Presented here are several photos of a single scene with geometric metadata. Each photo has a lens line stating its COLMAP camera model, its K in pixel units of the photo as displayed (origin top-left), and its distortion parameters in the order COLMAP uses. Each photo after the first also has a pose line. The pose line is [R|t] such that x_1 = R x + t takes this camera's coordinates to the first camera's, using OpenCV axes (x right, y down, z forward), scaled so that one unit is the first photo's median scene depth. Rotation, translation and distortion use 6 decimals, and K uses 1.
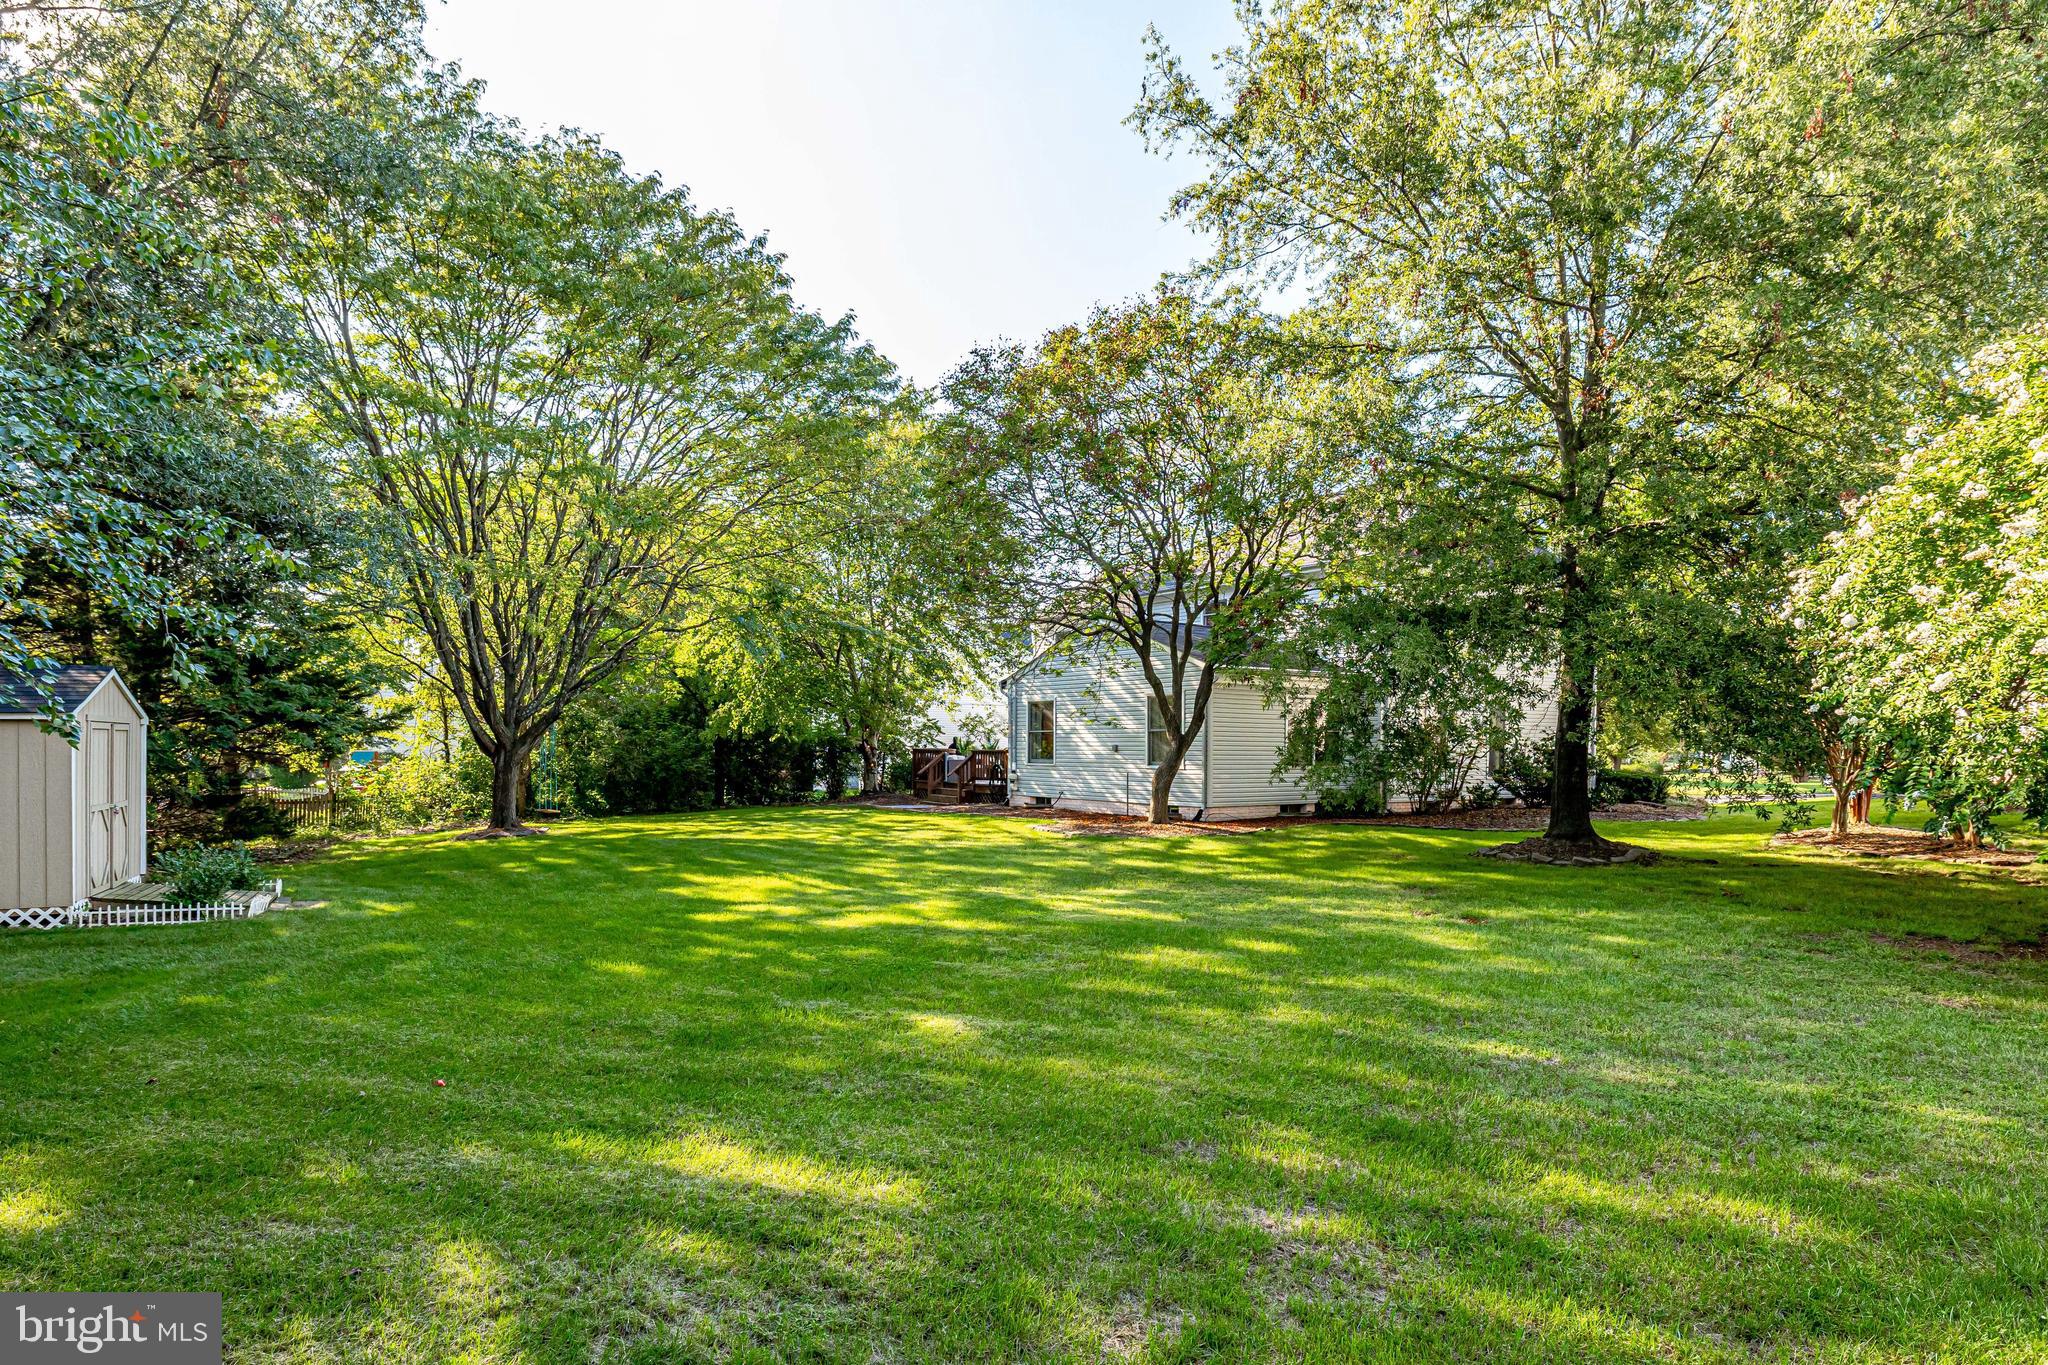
lens RADIAL K [[1106.4, 0, 1023.1], [0, 1106.4, 725.2], [0, 0, 1]] dist [-0.001553, -0.000242]
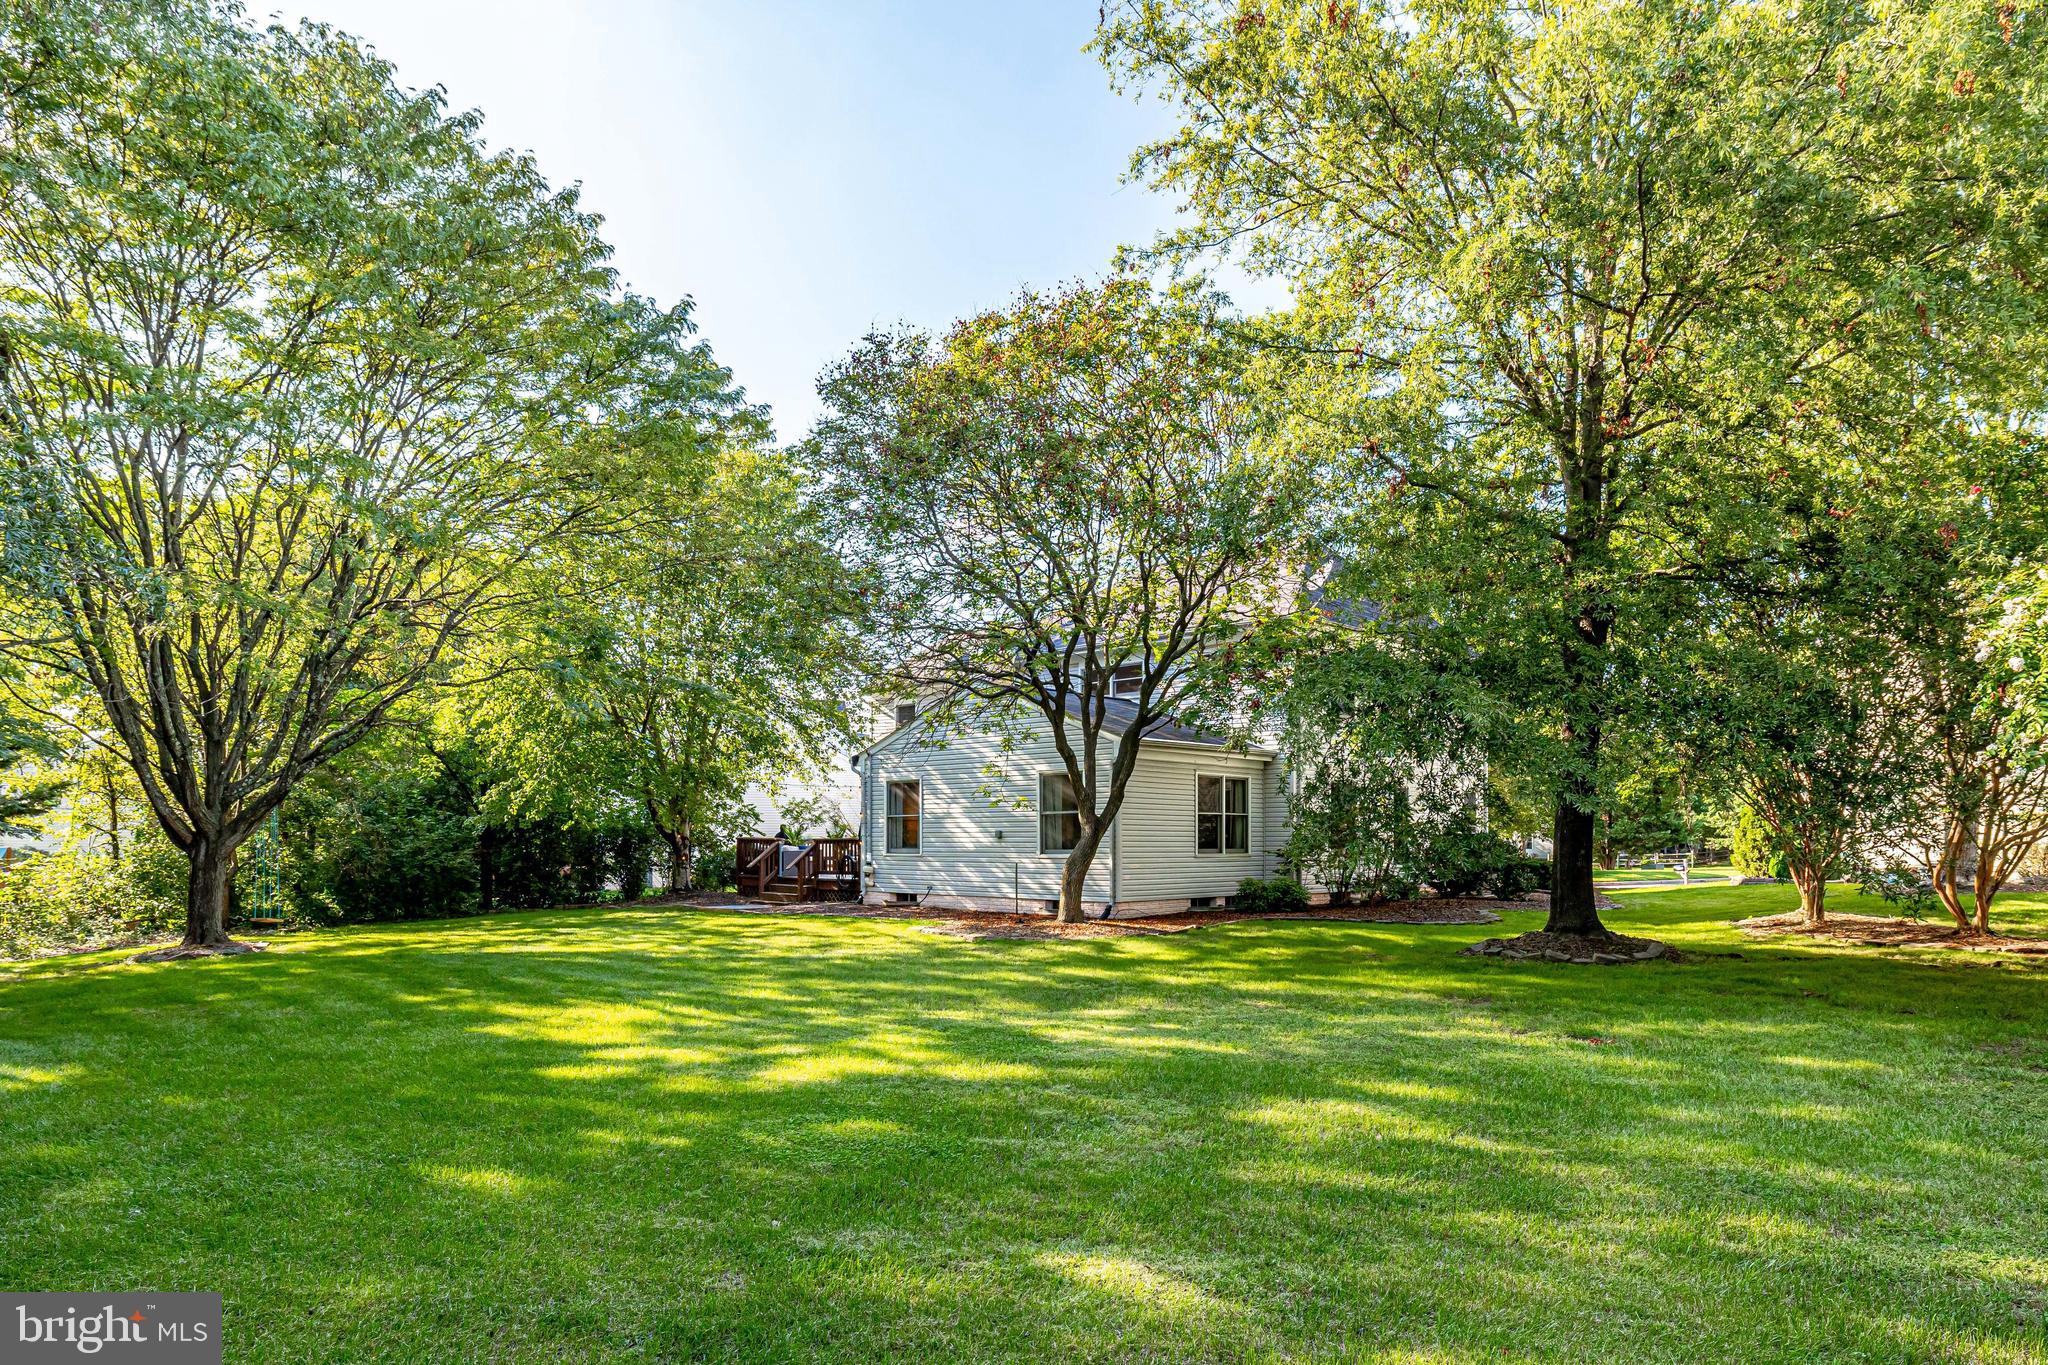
lens RADIAL K [[1189.2, 0, 1026.1], [0, 1189.2, 794.8], [0, 0, 1]] dist [0.004215, -0.000087]
pose [[0.984262, 0.001159, 0.176714, -0.064727], [0.001994, 0.999842, -0.017664, 0.007045], [-0.176707, 0.017739, 0.984104, 0.104902]]
